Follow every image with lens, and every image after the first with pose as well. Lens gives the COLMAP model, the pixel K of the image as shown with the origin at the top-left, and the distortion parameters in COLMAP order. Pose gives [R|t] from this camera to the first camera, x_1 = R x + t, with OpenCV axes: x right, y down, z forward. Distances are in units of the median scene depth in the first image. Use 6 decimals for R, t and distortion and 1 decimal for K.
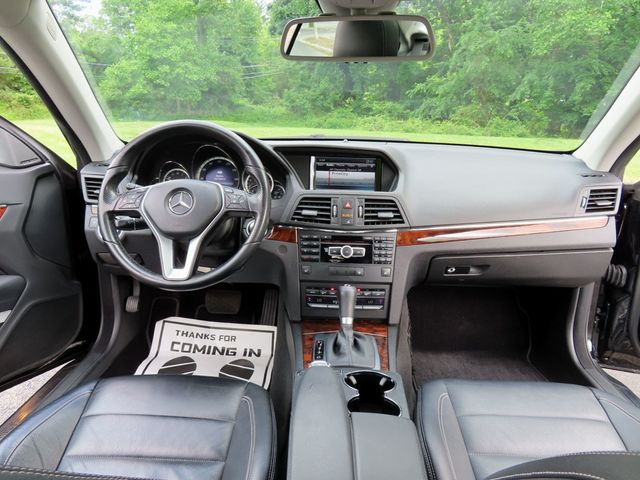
lens RADIAL K [[458.8, 0, 320.0], [0, 458.8, 240.0], [0, 0, 1]] dist [-0.009679, 0.004114]
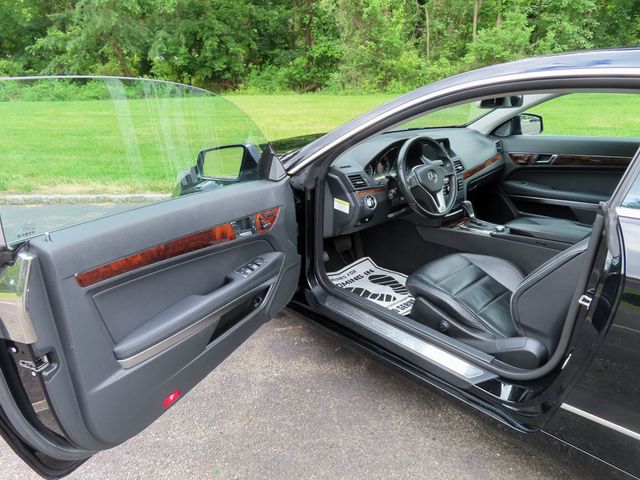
lens RADIAL K [[458.8, 0, 320.0], [0, 458.8, 240.0], [0, 0, 1]] dist [-0.009679, 0.004114]
pose [[0.710855, -0.269210, 0.649778, -1.749750], [0.206549, 0.963016, 0.173024, -0.238464], [-0.672327, 0.011216, 0.740170, -0.104989]]
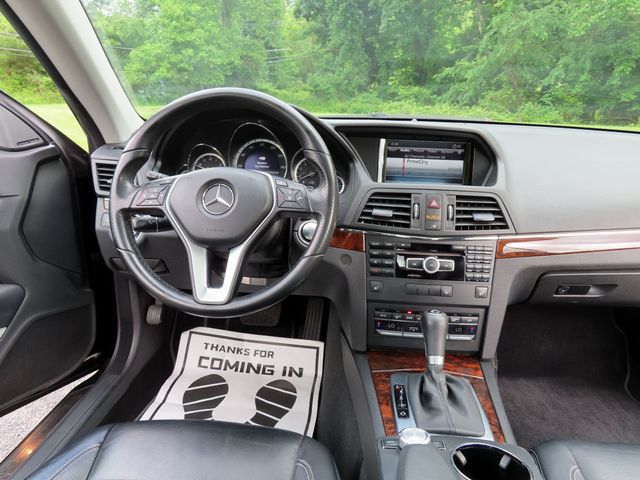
lens RADIAL K [[458.8, 0, 320.0], [0, 458.8, 240.0], [0, 0, 1]] dist [-0.009679, 0.004114]
pose [[0.998865, 0.016930, -0.044512, -0.086836], [-0.015607, 0.999430, 0.029920, -0.033396], [0.044993, -0.029191, 0.998561, 0.218934]]
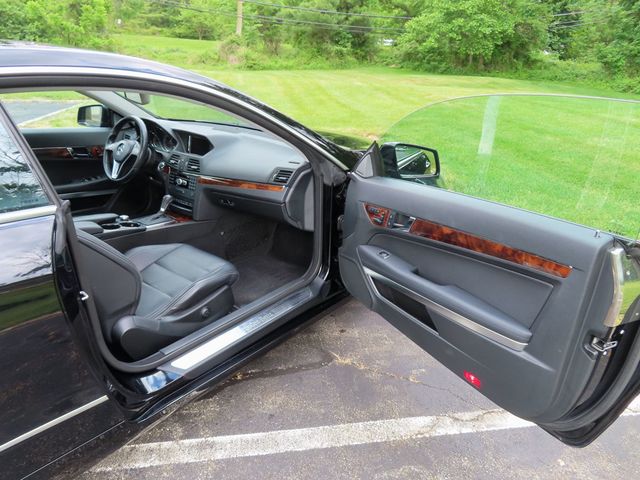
lens RADIAL K [[464.8, 0, 320.0], [0, 464.8, 240.0], [0, 0, 1]] dist [-0.003525, -0.003952]
pose [[0.807829, 0.228286, -0.543413, 1.769930], [-0.176500, 0.973335, 0.146512, -0.137452], [0.562370, -0.022444, 0.826581, -0.444512]]
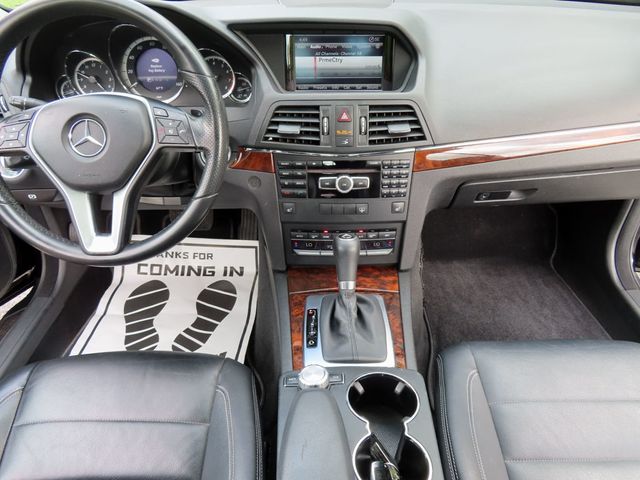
lens RADIAL K [[458.8, 0, 320.0], [0, 458.8, 240.0], [0, 0, 1]] dist [-0.009679, 0.004114]
pose [[0.998943, -0.044024, 0.013243, 0.006853], [0.037019, 0.941090, 0.336124, -0.125493], [-0.027260, -0.335278, 0.941725, 0.280447]]
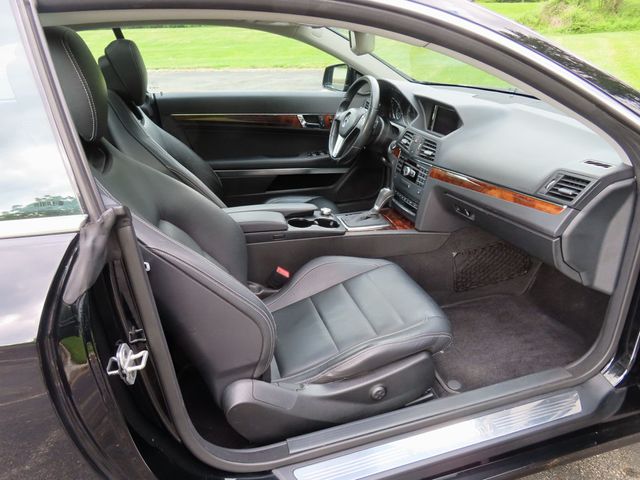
lens RADIAL K [[458.8, 0, 320.0], [0, 458.8, 240.0], [0, 0, 1]] dist [-0.009679, 0.004114]
pose [[0.319565, 0.380515, -0.867806, 1.311327], [-0.218754, 0.920714, 0.323159, -0.181992], [0.921968, 0.086566, 0.377467, 0.157577]]
